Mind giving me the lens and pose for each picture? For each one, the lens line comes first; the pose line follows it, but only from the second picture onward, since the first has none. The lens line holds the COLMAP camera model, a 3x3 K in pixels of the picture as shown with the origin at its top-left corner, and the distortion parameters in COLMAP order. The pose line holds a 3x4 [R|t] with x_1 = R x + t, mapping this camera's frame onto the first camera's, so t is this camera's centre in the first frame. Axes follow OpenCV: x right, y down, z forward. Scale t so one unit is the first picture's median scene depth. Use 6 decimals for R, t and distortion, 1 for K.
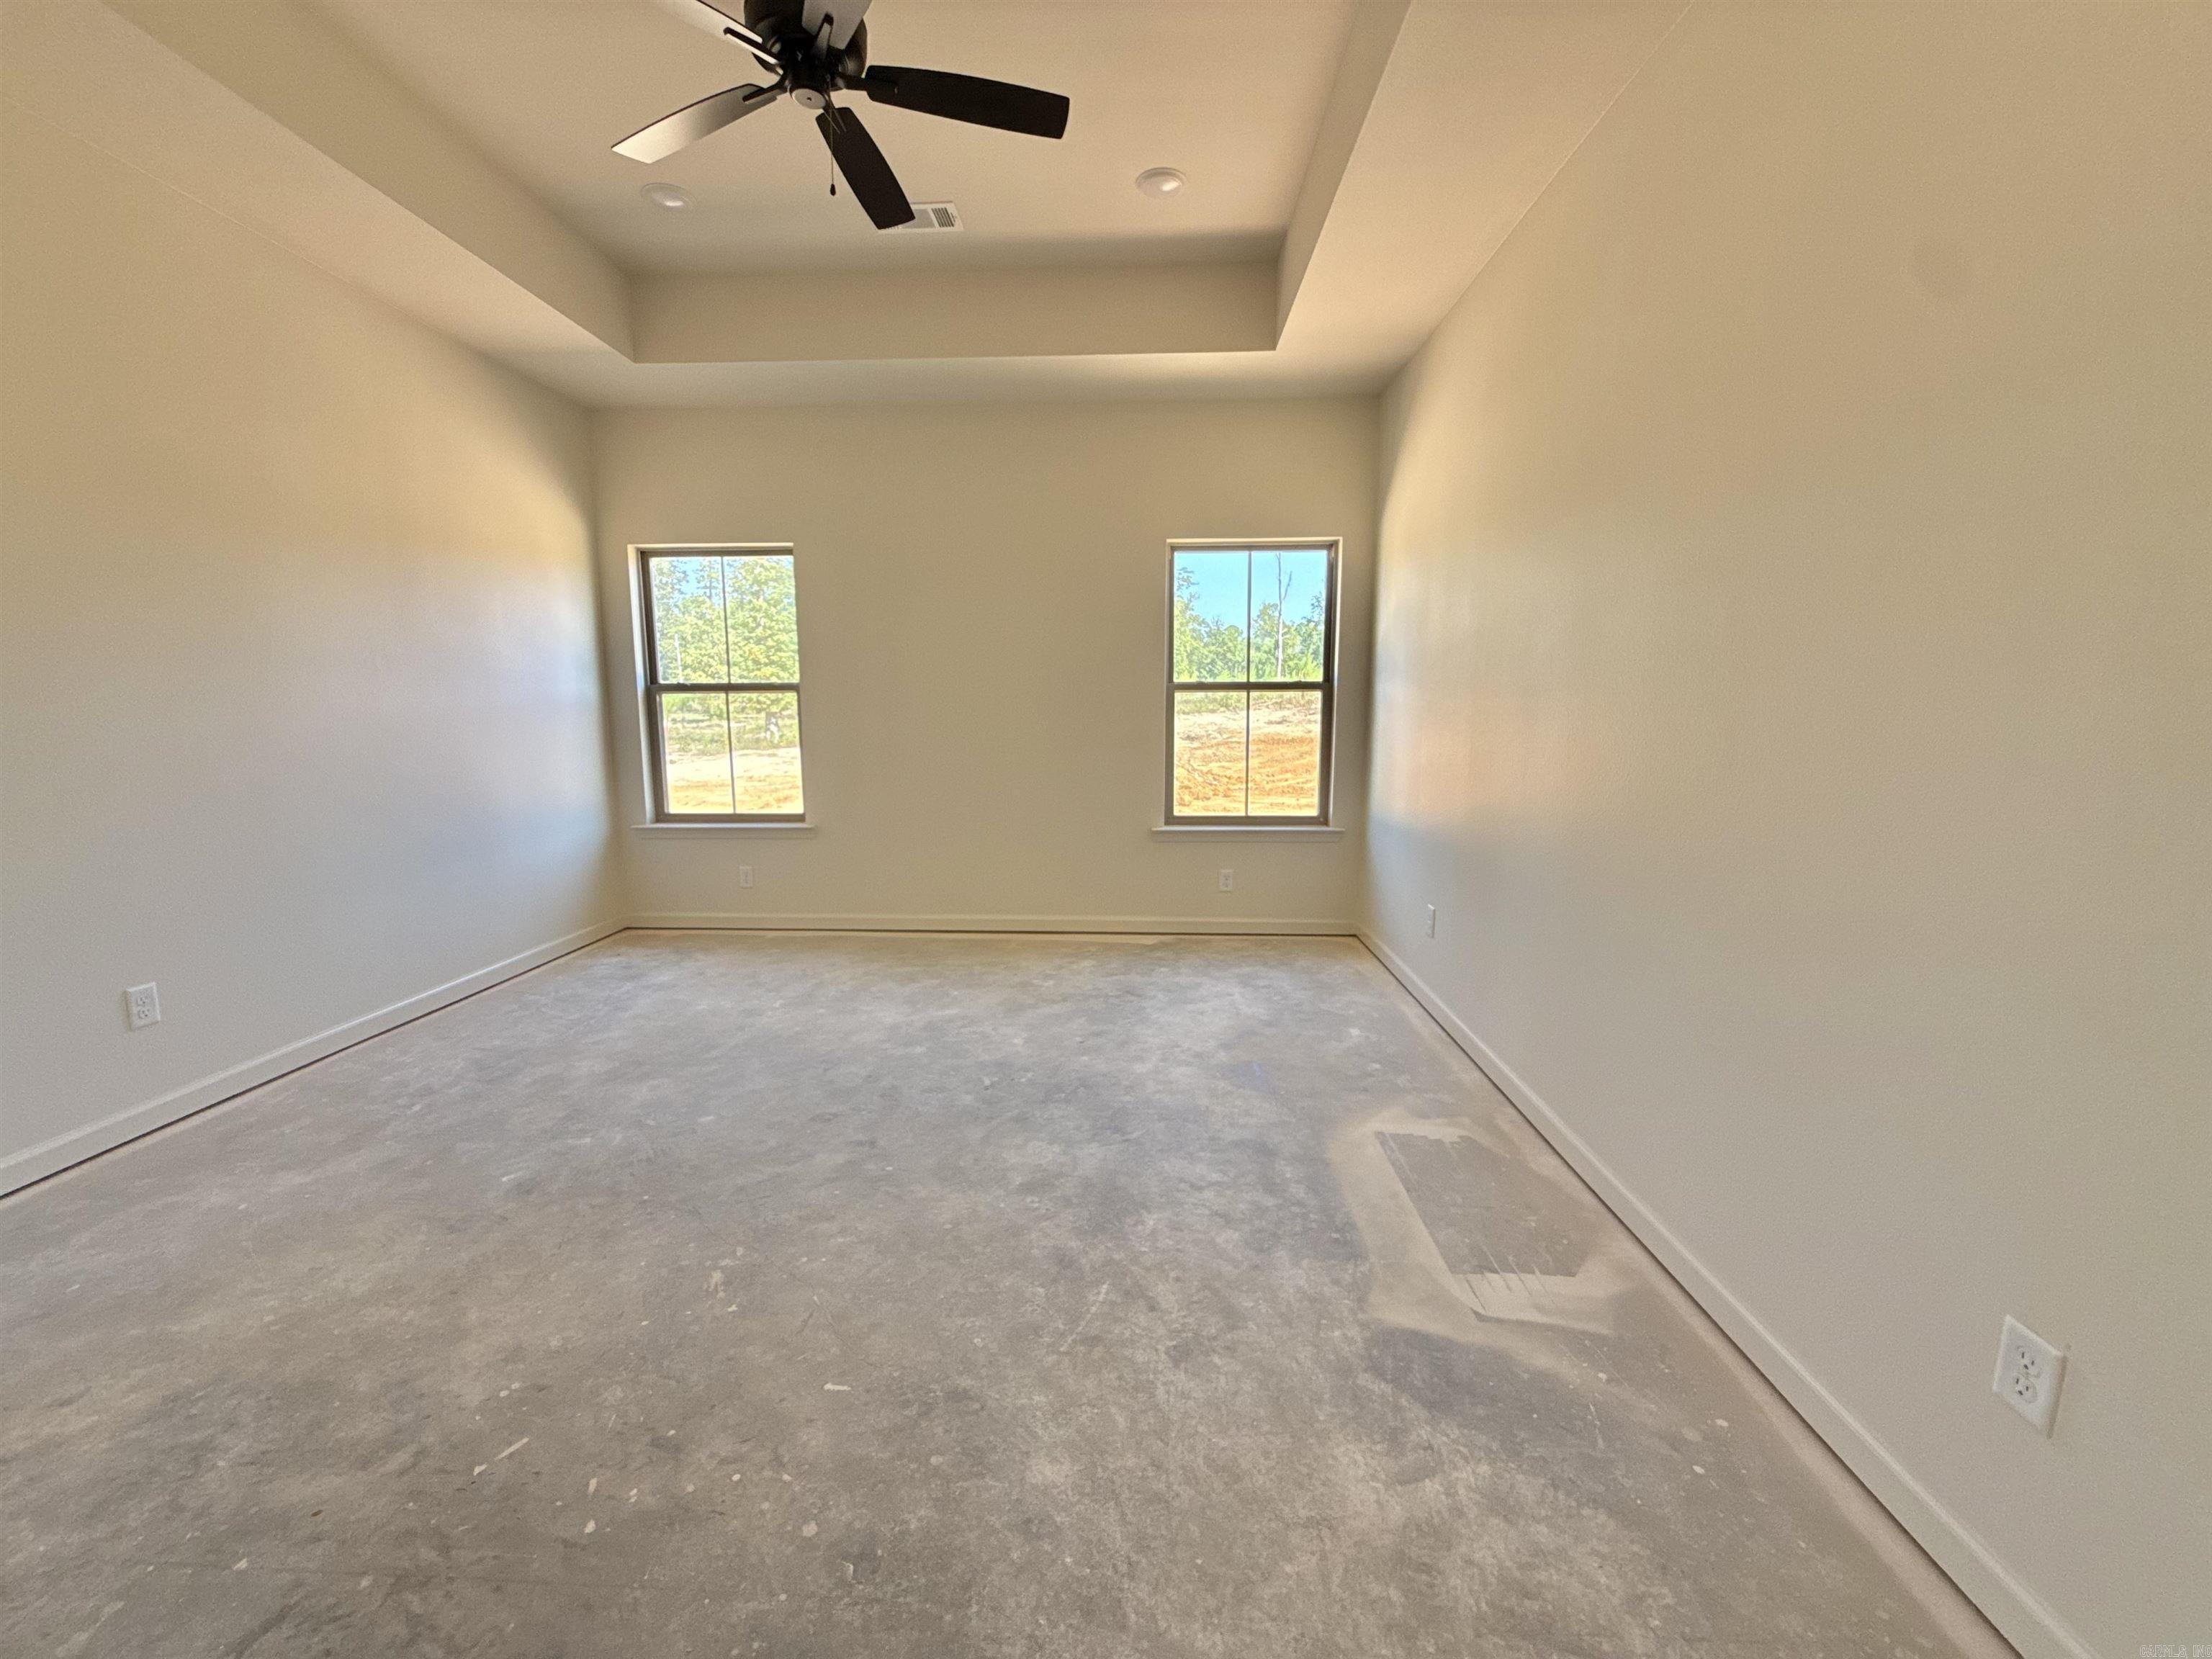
lens RADIAL K [[885.8, 0, 1104.7], [0, 885.8, 831.3], [0, 0, 1]] dist [-0.000730, 0.000223]
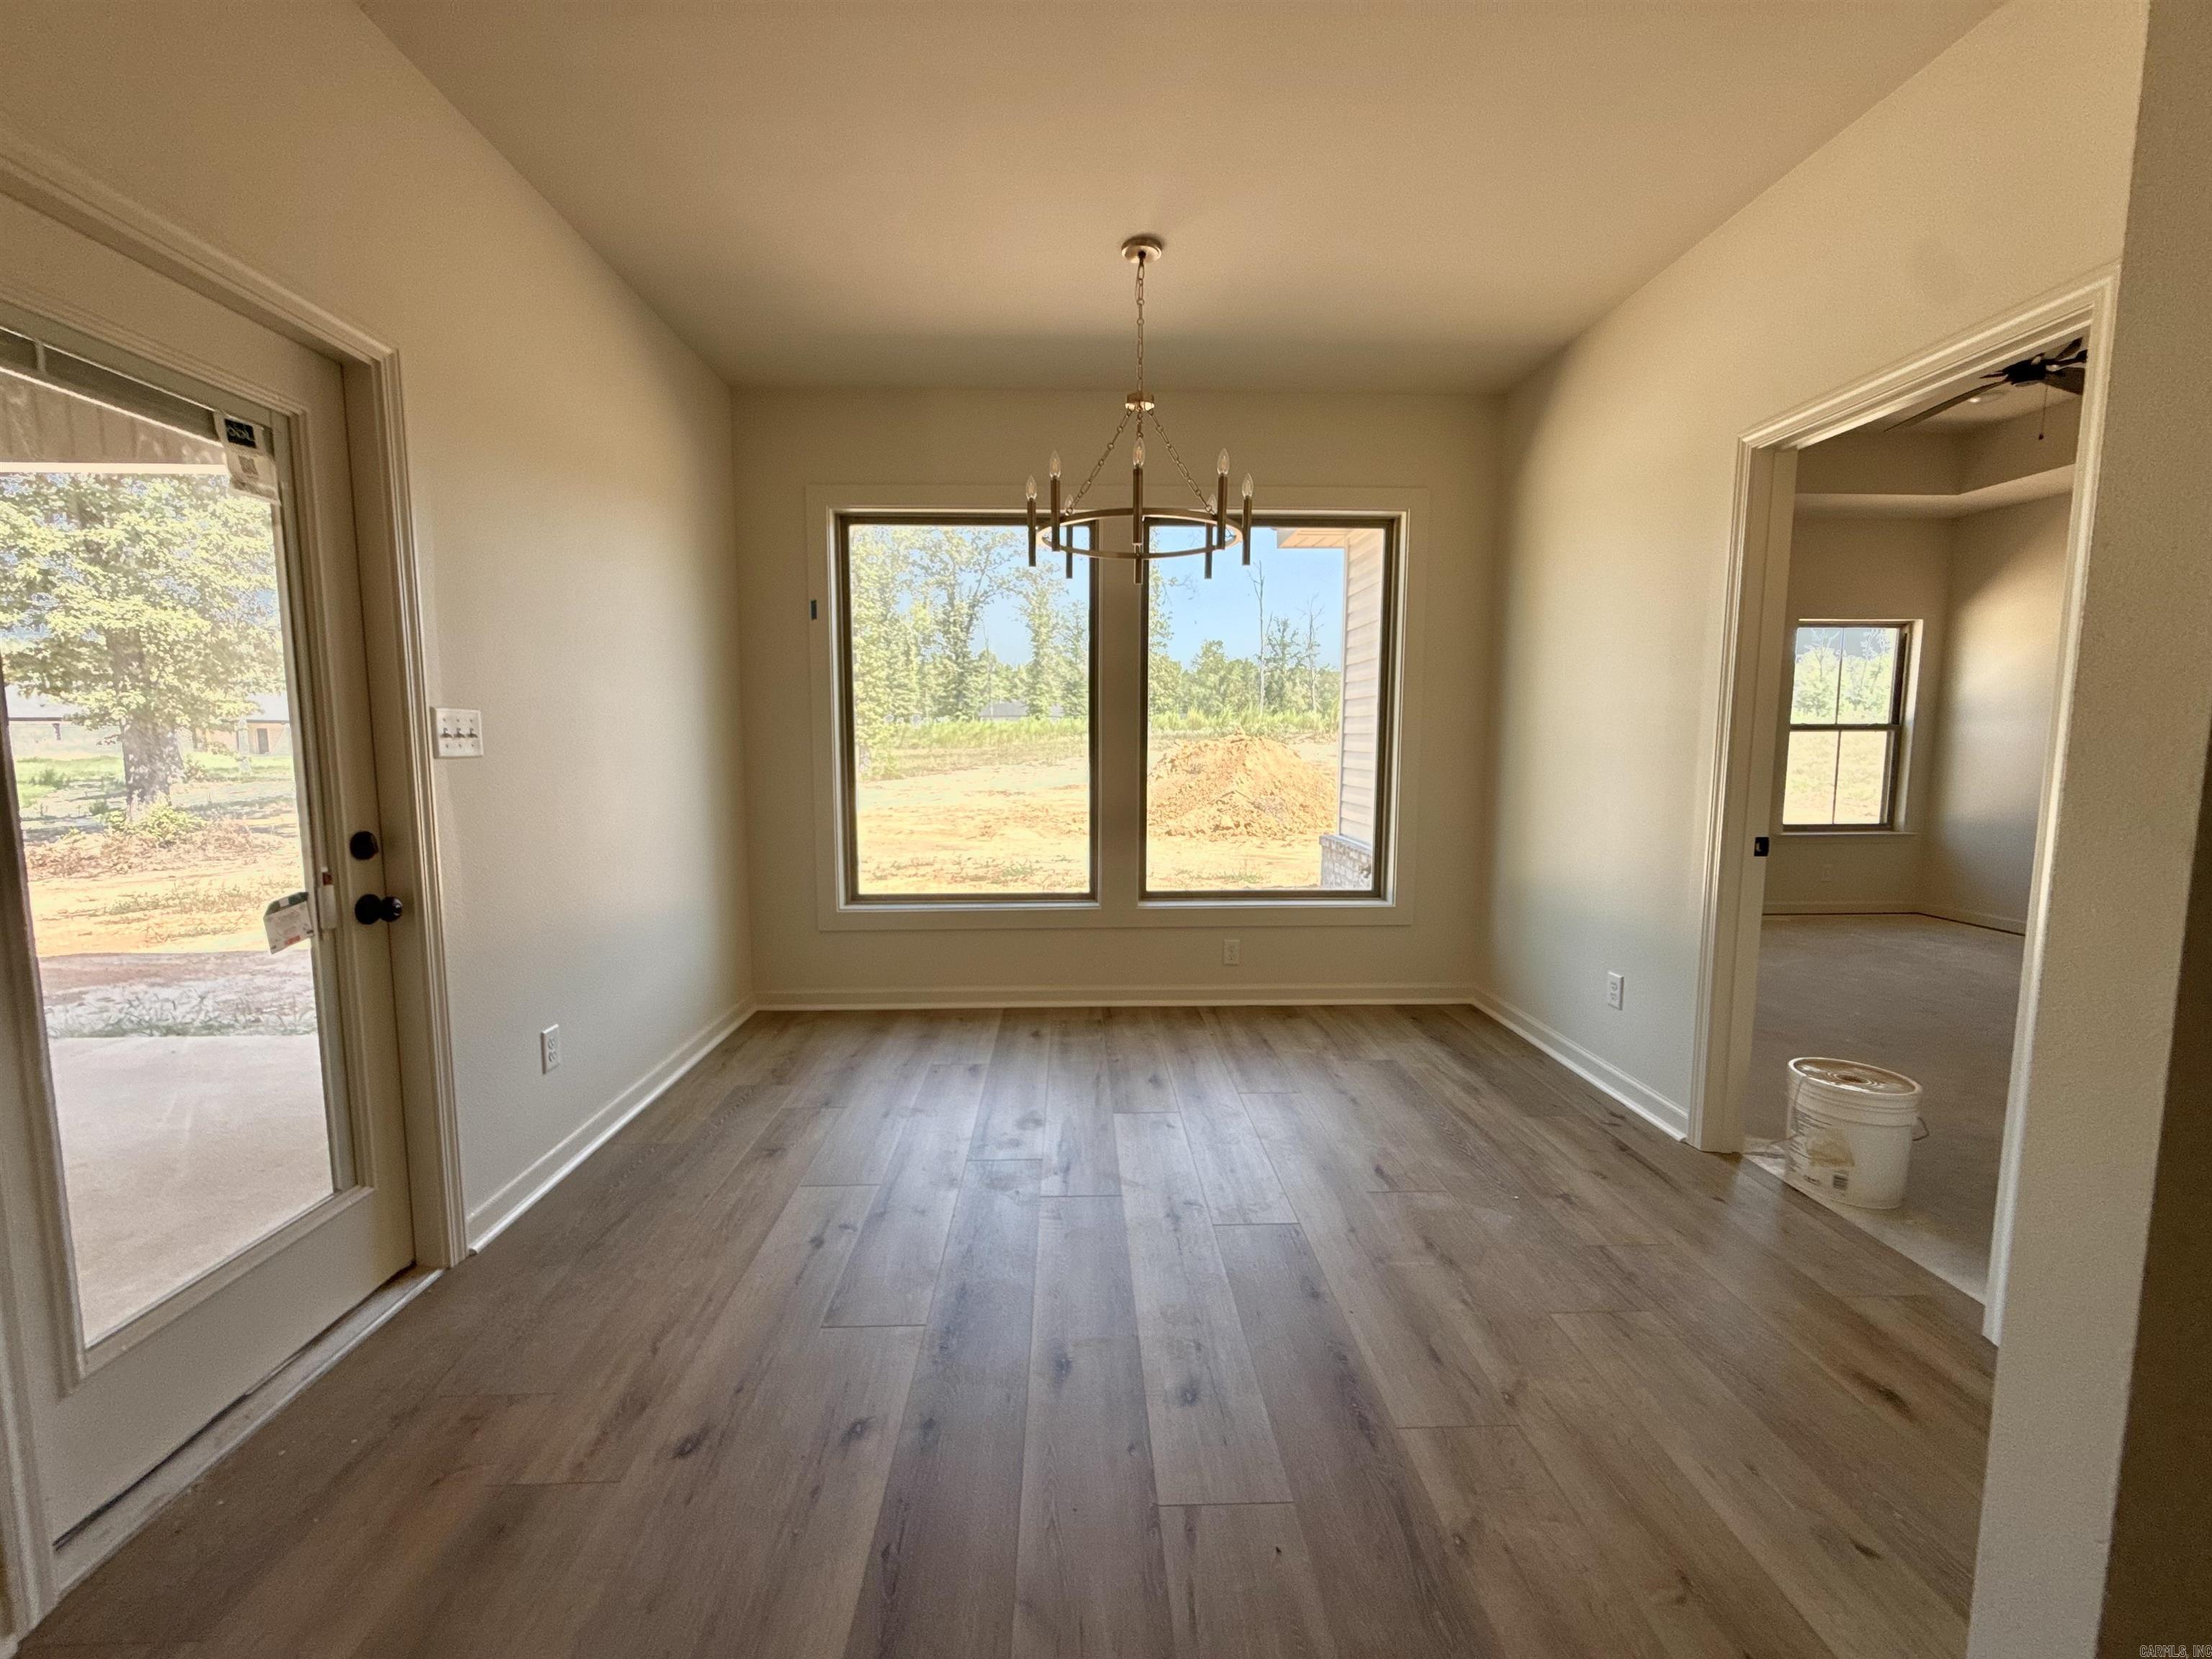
lens RADIAL K [[885.8, 0, 1102.9], [0, 885.8, 825.1], [0, 0, 1]] dist [-0.000730, 0.000223]
pose [[0.996661, -0.005539, 0.081458, -1.729655], [0.009093, 0.999020, -0.043316, 0.053177], [-0.081138, 0.043912, 0.995735, -0.389000]]
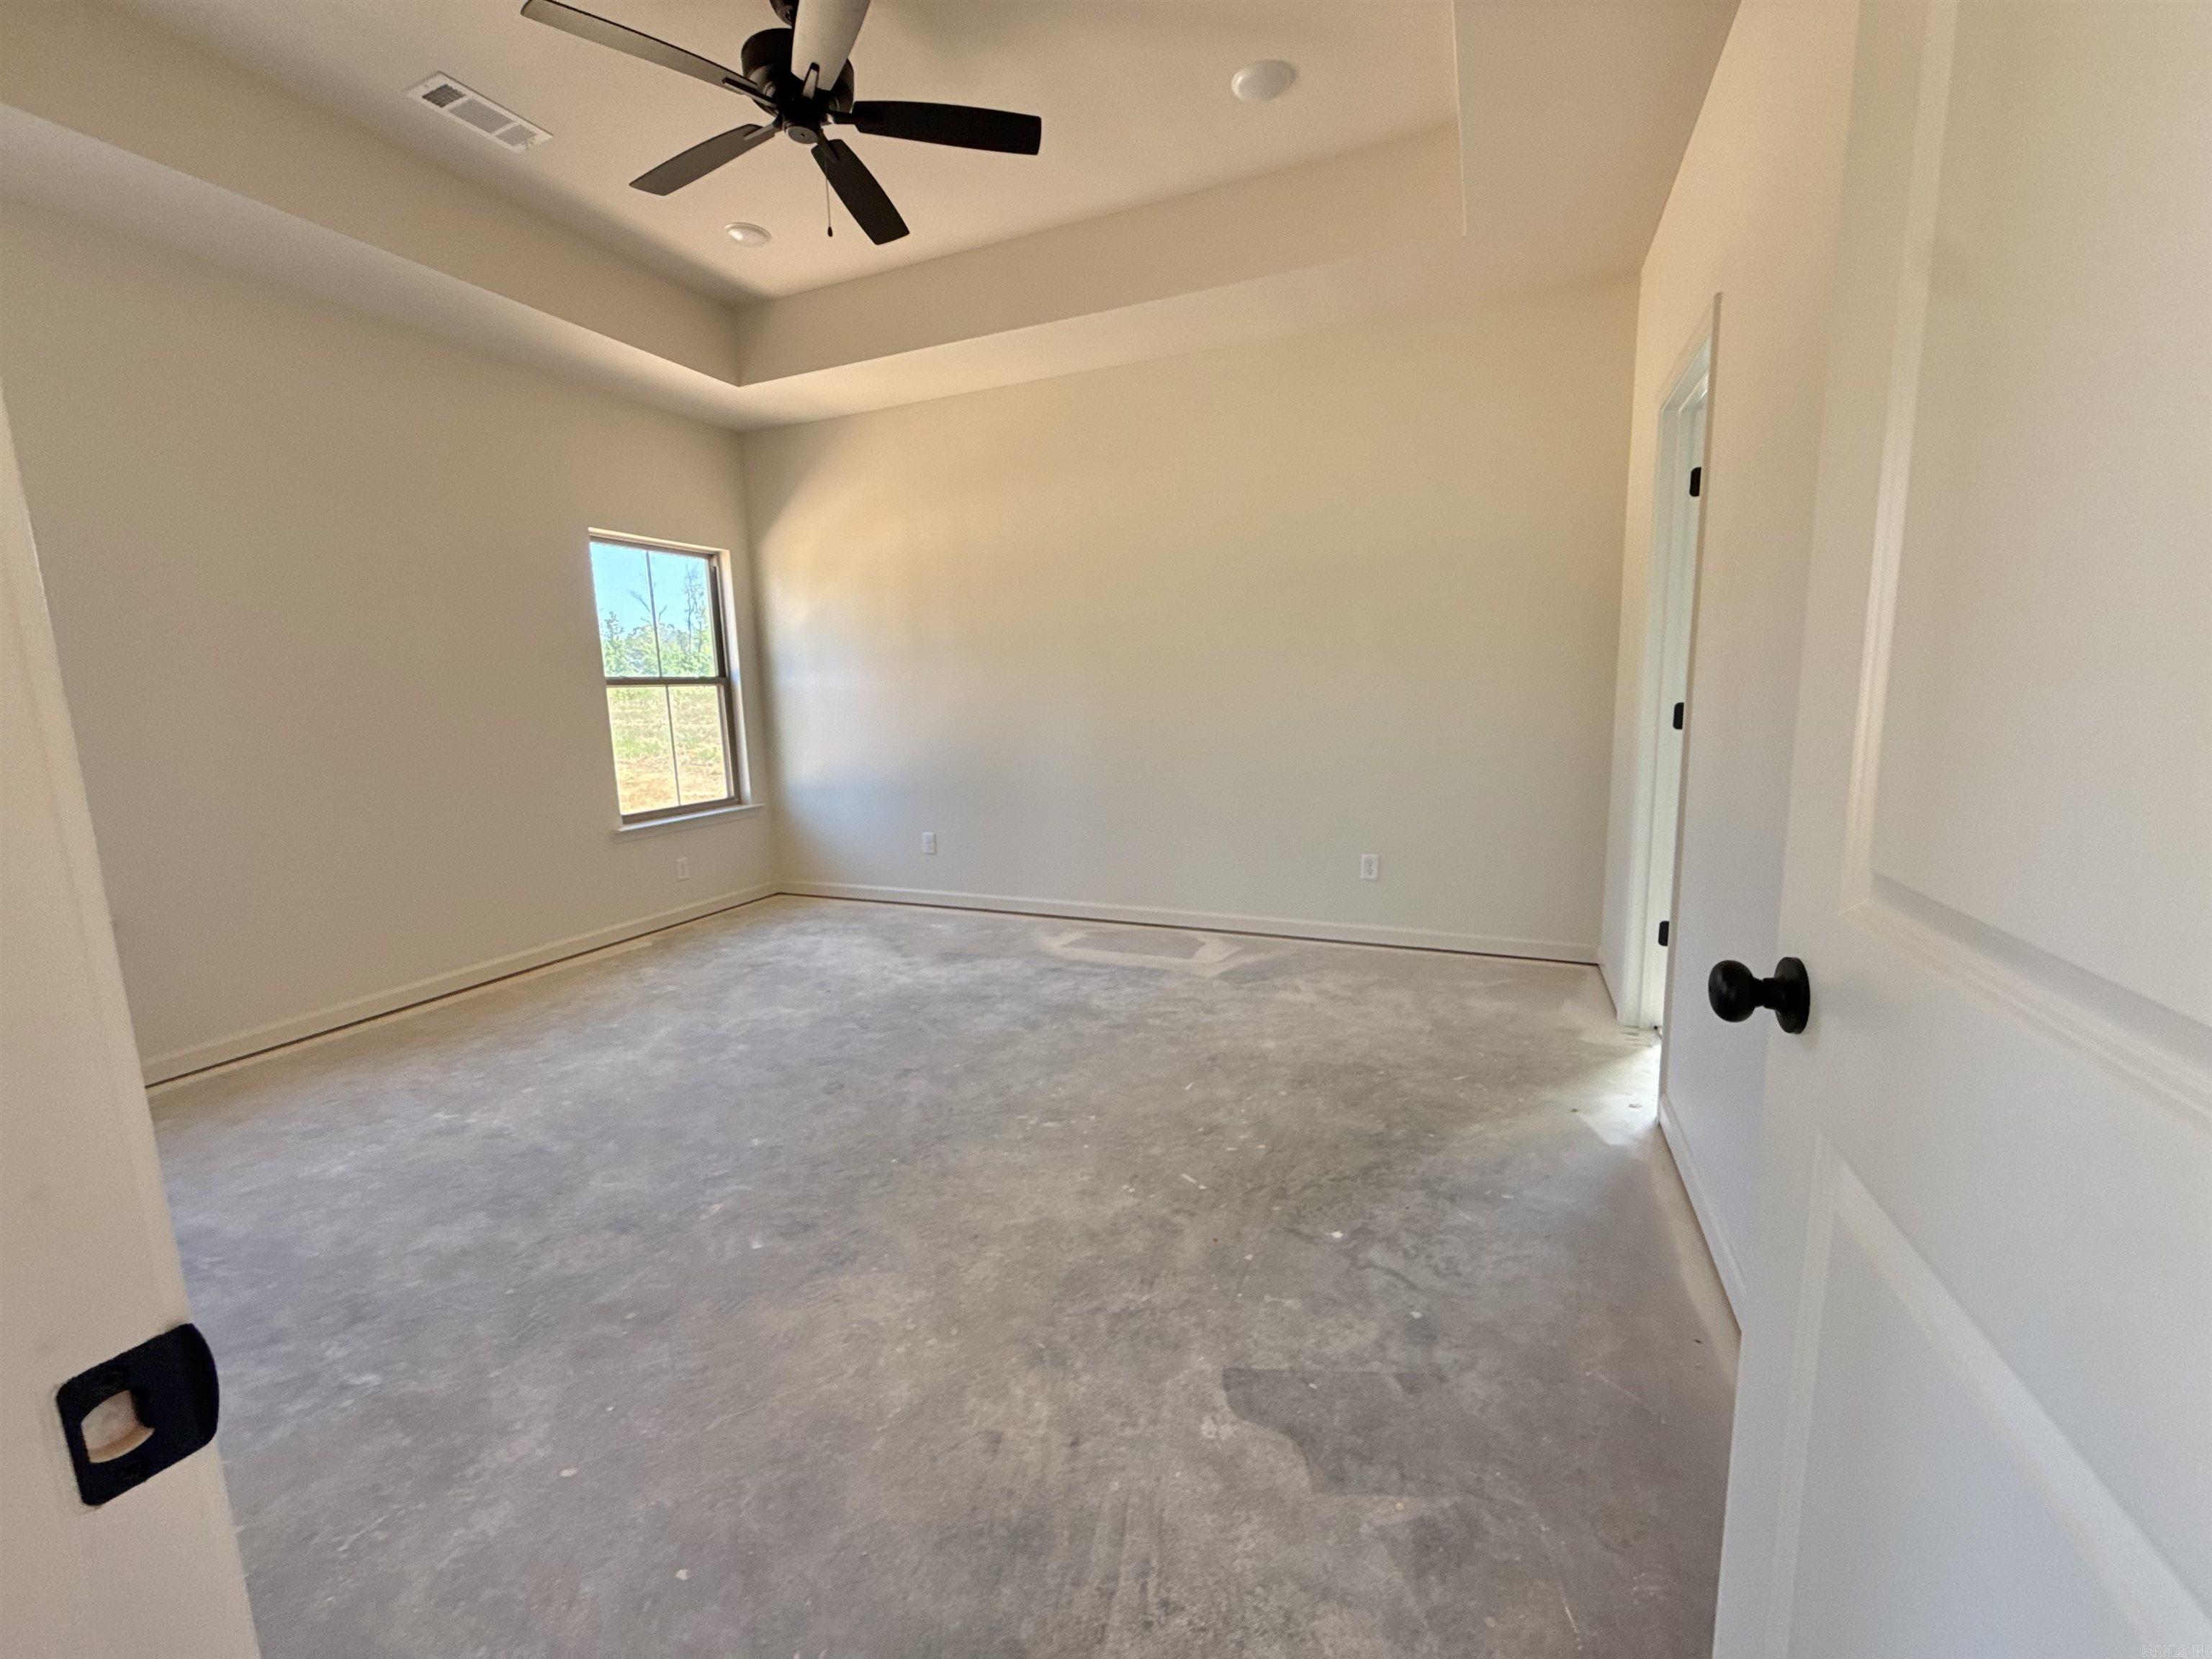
lens RADIAL K [[885.8, 0, 1097.4], [0, 885.8, 825.6], [0, 0, 1]] dist [-0.000730, 0.000223]
pose [[0.356411, -0.153713, 0.921598, -1.044892], [0.162592, 0.981528, 0.100829, -0.032212], [-0.920073, 0.113908, 0.374820, 0.267845]]
